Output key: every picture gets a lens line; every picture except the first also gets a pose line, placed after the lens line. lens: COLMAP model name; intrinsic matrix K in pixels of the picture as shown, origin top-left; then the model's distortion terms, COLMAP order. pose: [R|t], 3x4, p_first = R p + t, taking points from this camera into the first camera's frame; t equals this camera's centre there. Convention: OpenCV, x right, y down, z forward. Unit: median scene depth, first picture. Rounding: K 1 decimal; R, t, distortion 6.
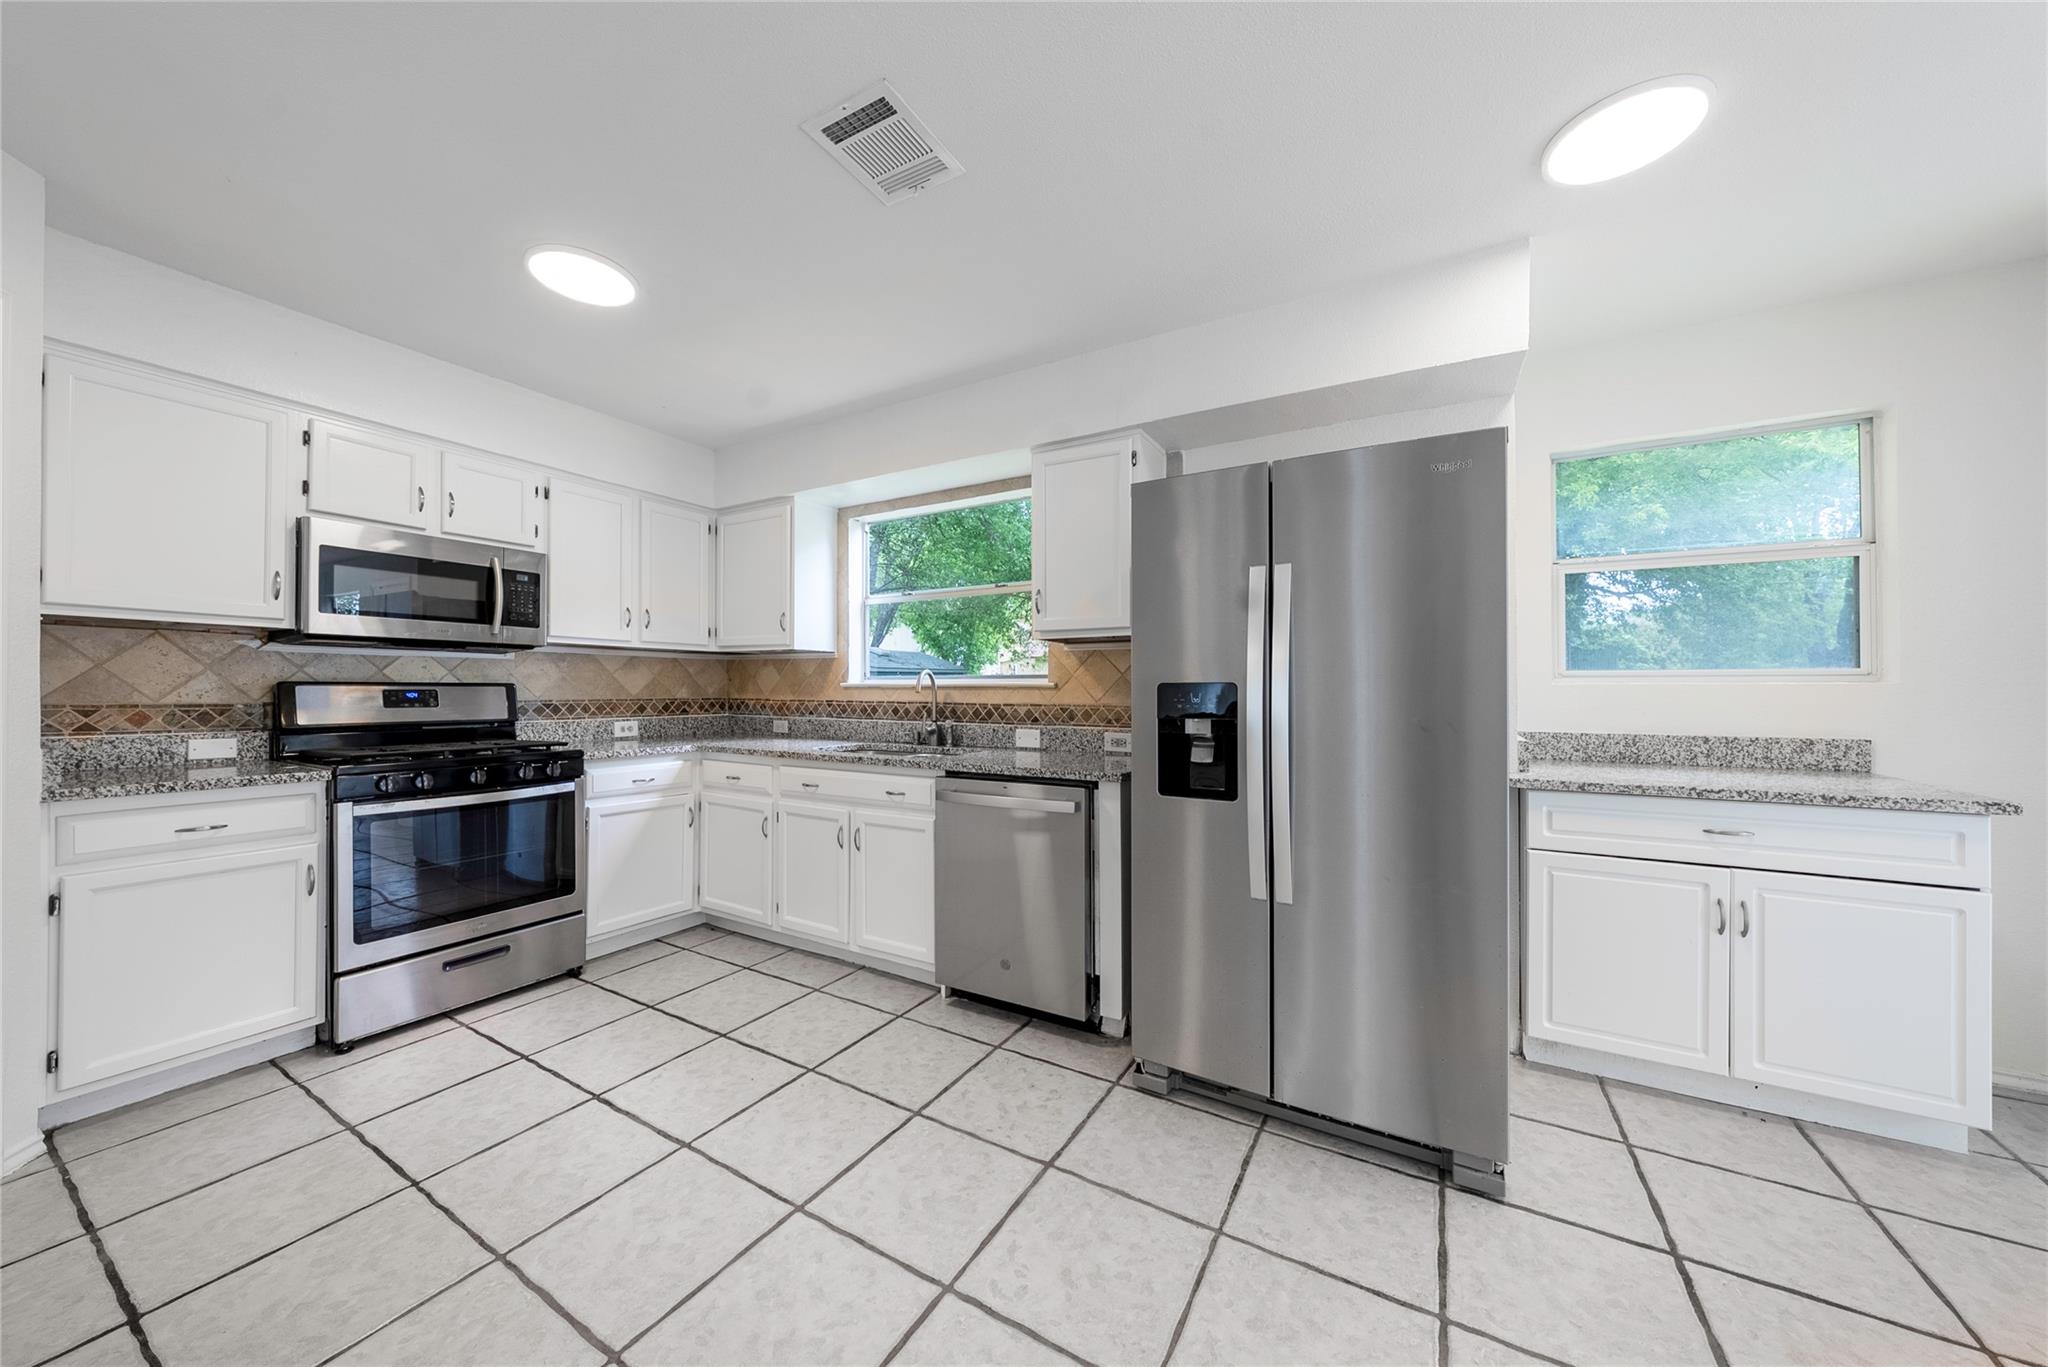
lens RADIAL K [[703.6, 0, 1019.2], [0, 703.6, 690.8], [0, 0, 1]] dist [0.000700, -0.000672]
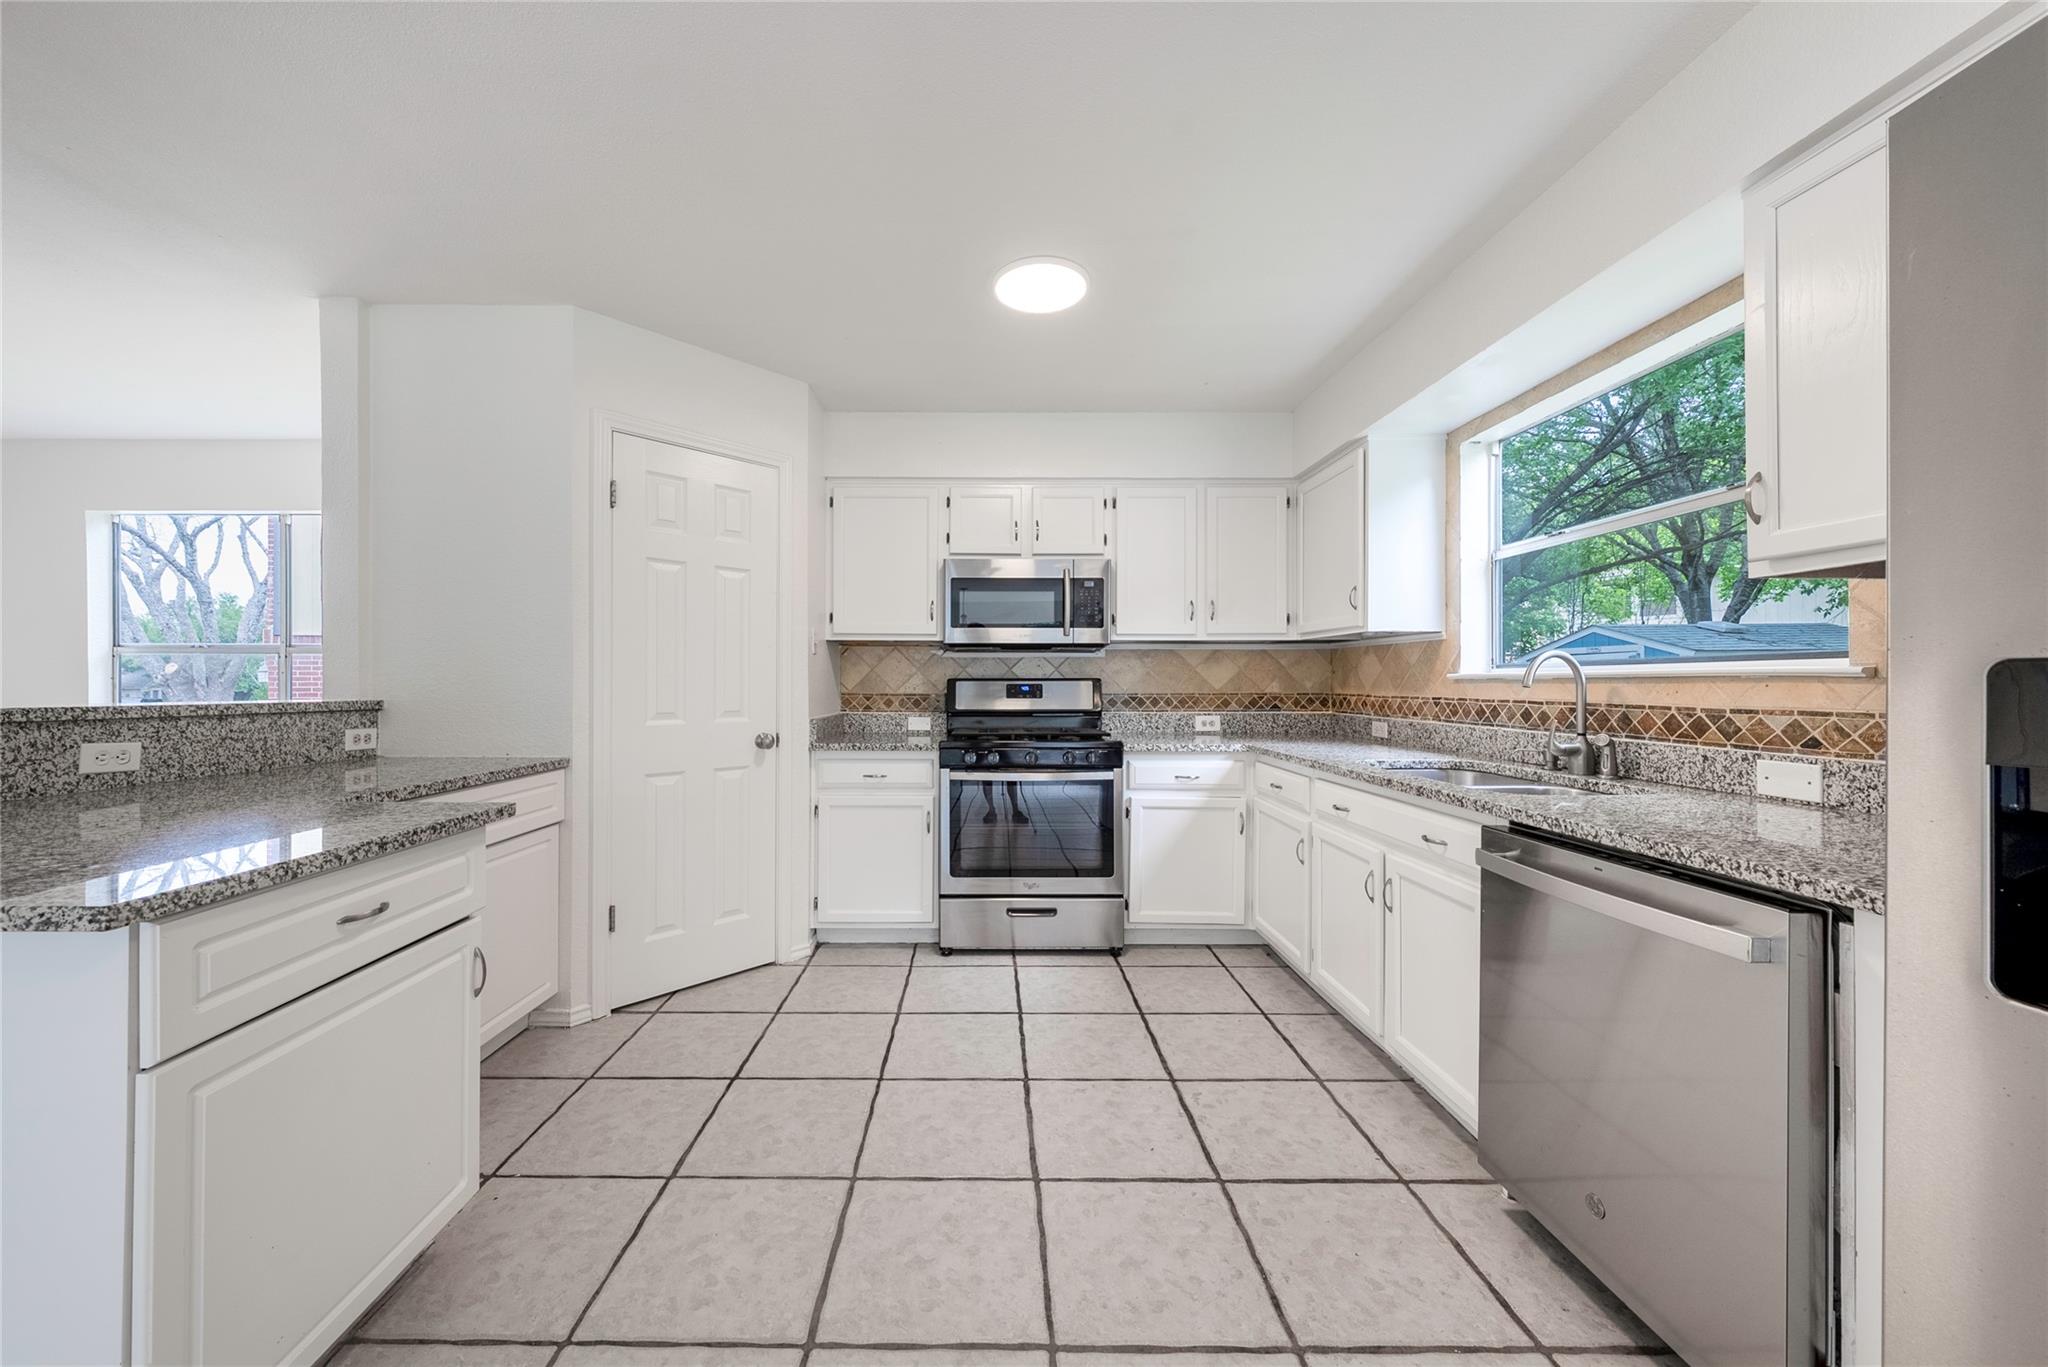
lens RADIAL K [[703.6, 0, 1011.6], [0, 703.6, 686.3], [0, 0, 1]] dist [0.000700, -0.000672]
pose [[0.503688, 0.001242, -0.863885, 0.189879], [0.000860, 0.999998, 0.001939, 0.000008], [0.863885, -0.001720, 0.503686, 0.319991]]
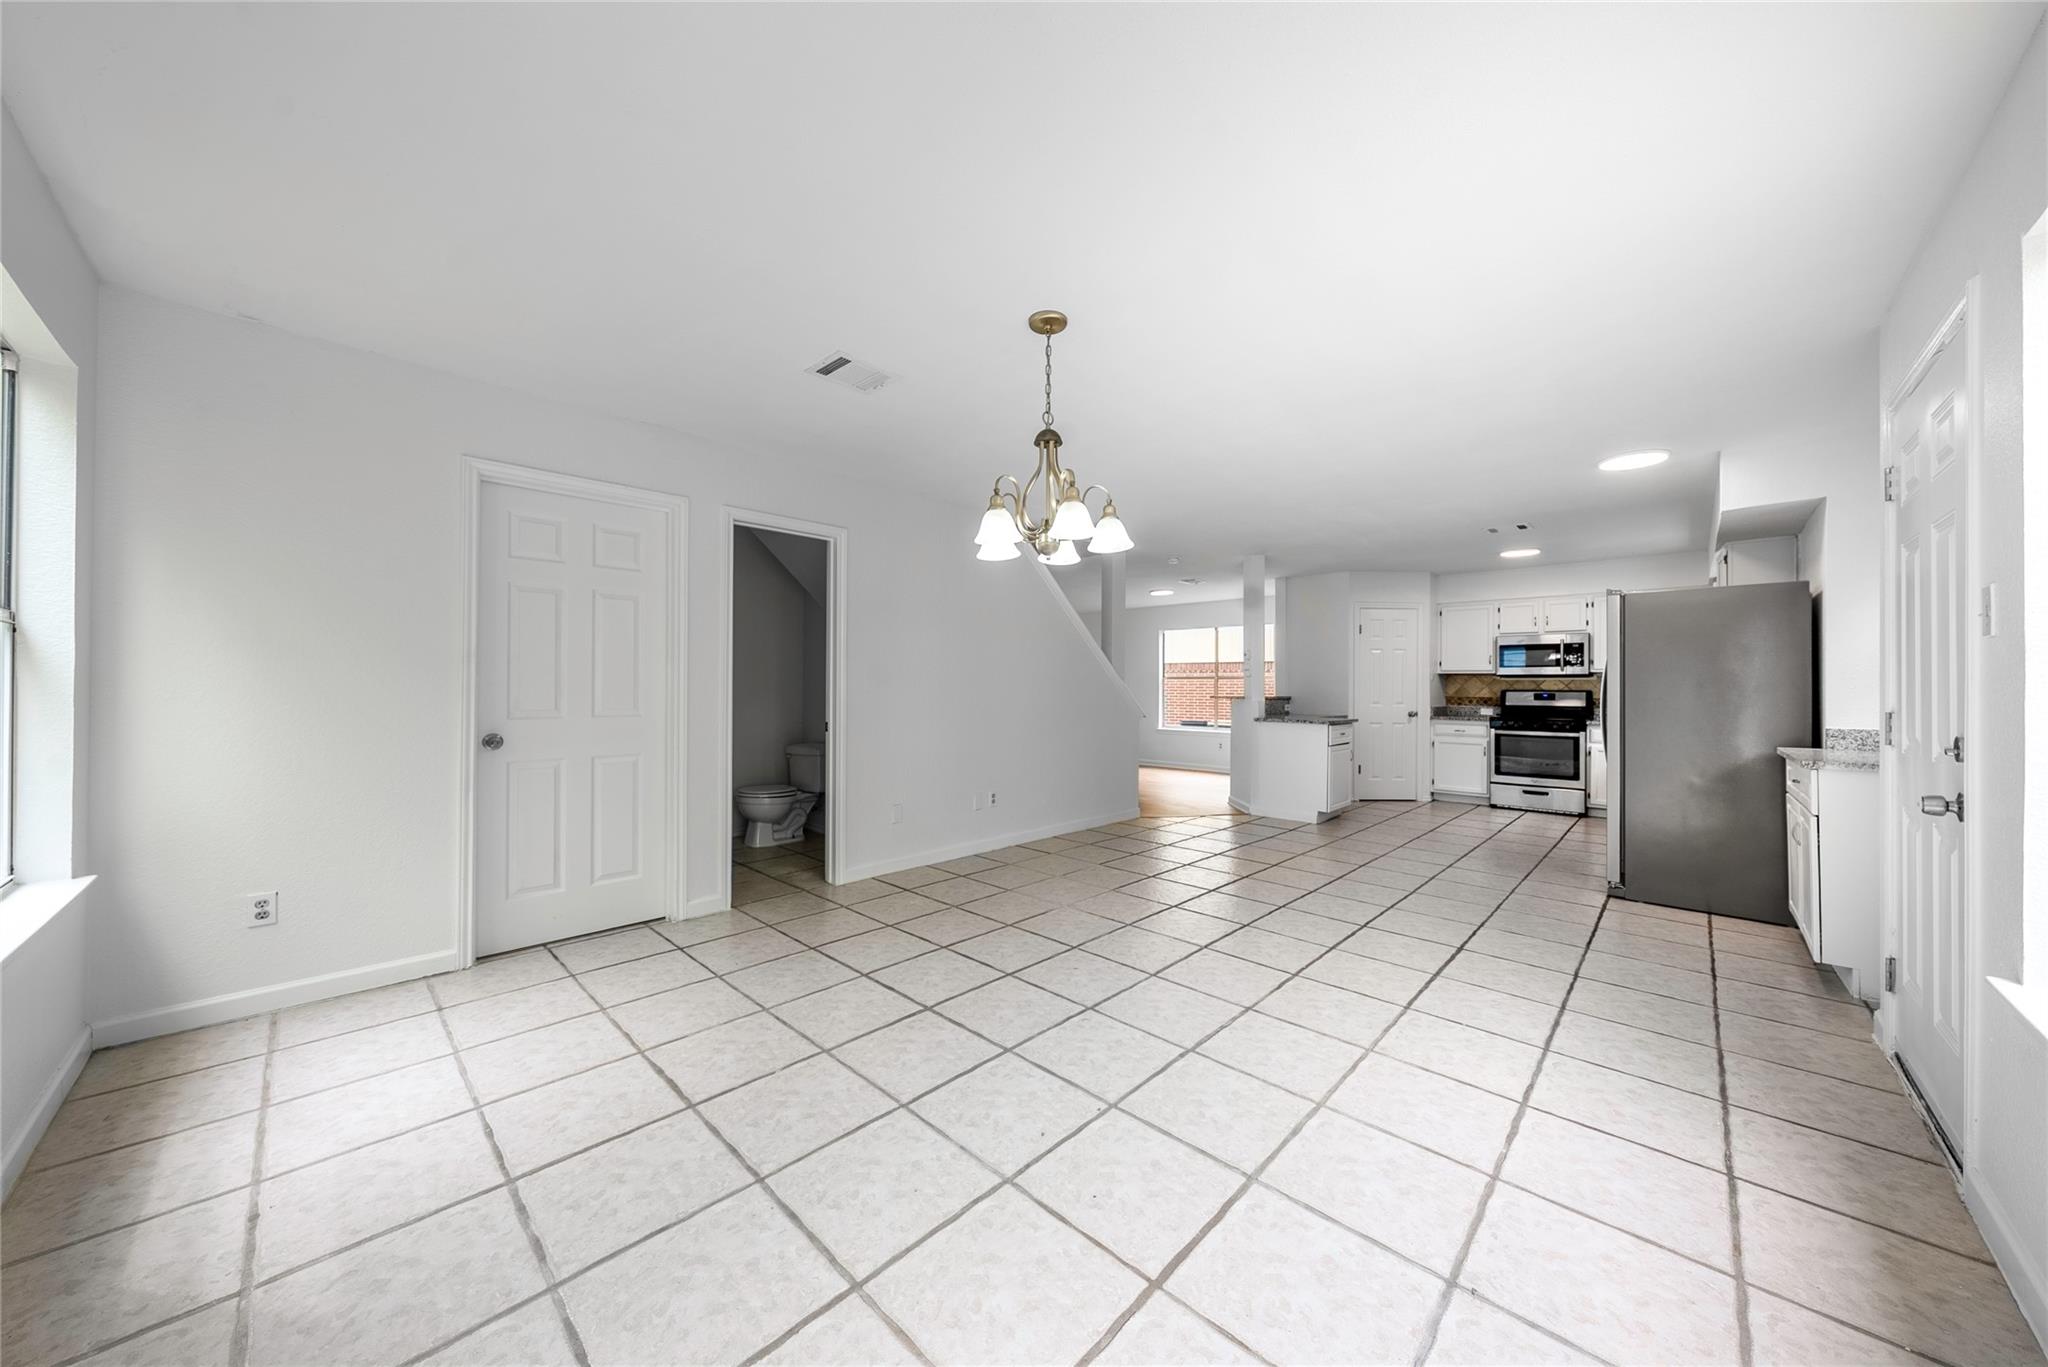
lens RADIAL K [[703.6, 0, 1045.2], [0, 703.6, 669.0], [0, 0, 1]] dist [0.000700, -0.000672]
pose [[-0.268456, -0.030063, -0.962823, 1.936186], [-0.006547, 0.999547, -0.029384, -0.002409], [0.963270, -0.001584, -0.268532, -0.064667]]
